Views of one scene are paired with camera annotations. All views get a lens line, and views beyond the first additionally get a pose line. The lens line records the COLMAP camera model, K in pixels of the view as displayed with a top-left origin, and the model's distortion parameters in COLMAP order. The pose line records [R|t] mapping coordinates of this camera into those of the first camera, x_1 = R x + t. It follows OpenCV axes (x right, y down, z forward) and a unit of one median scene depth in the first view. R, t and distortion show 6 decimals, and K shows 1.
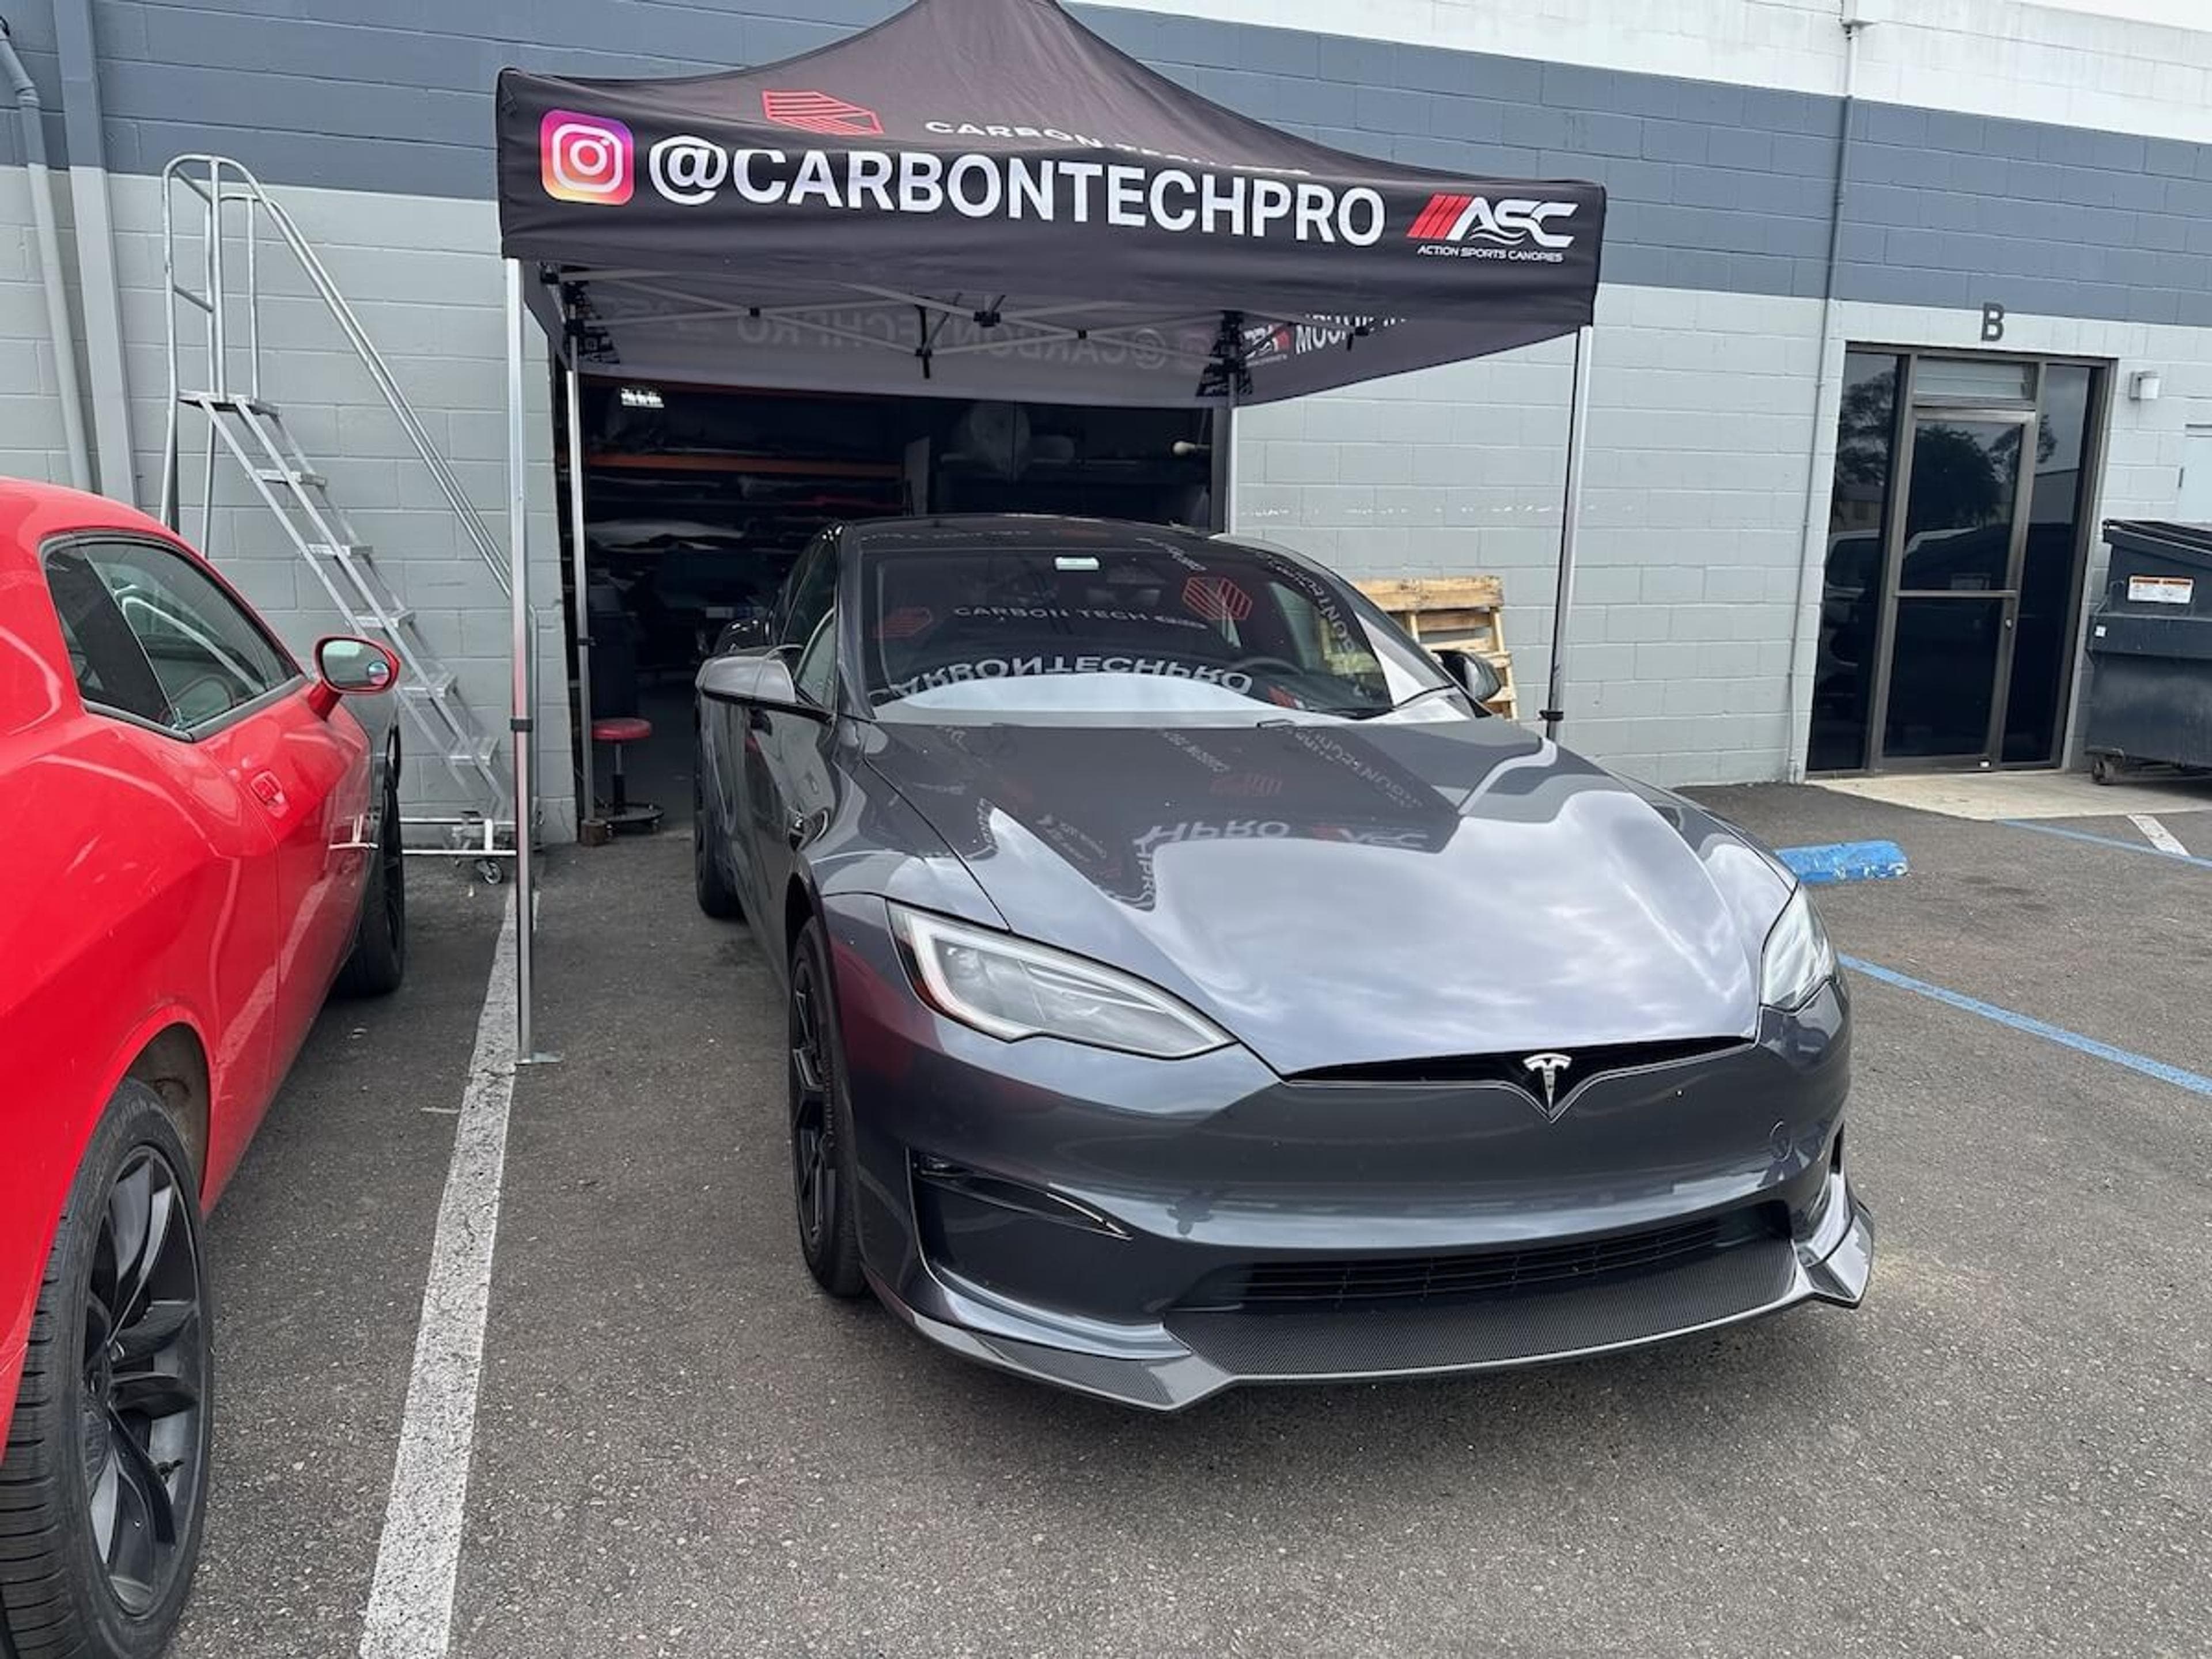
lens RADIAL K [[1581.3, 0, 1139.3], [0, 1581.3, 842.4], [0, 0, 1]] dist [0.015759, -0.024213]
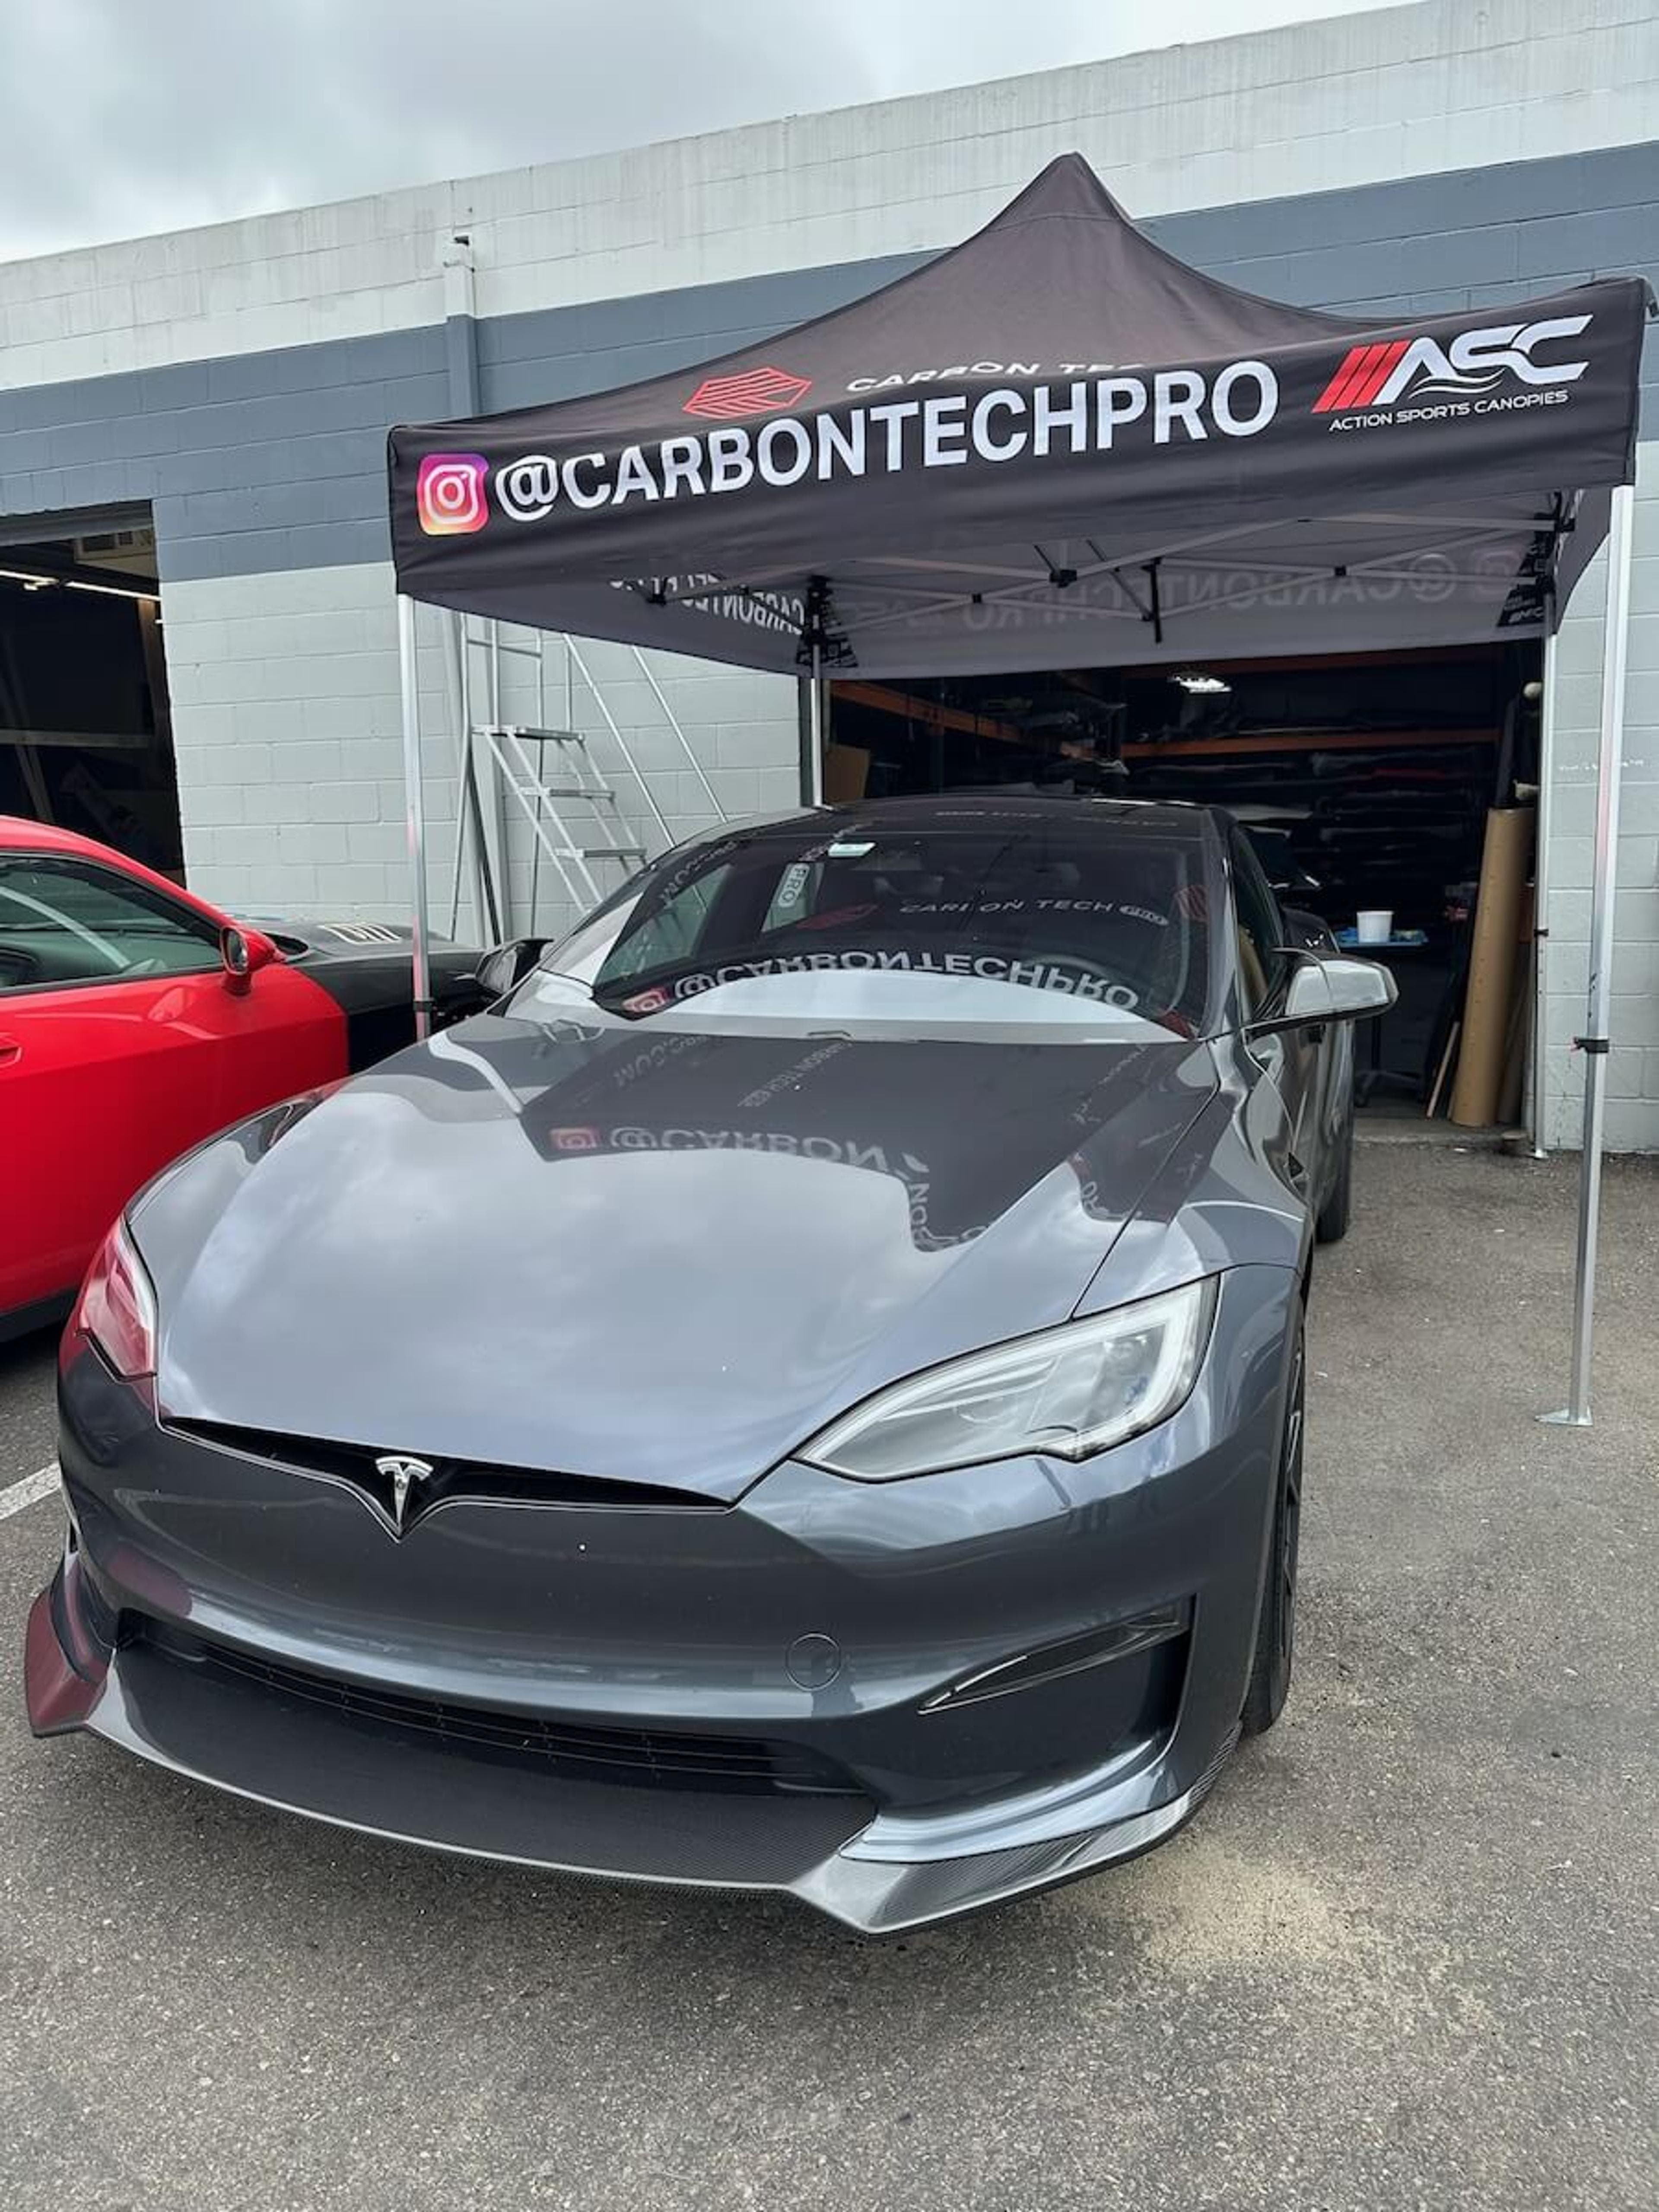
lens RADIAL K [[1581.3, 0, 811.4], [0, 1581.3, 1100.1], [0, 0, 1]] dist [0.015759, -0.024213]
pose [[0.777294, 0.077913, -0.624294, 0.506630], [-0.084746, 0.996225, 0.018815, -0.045454], [0.623403, 0.038282, 0.780963, 0.271966]]
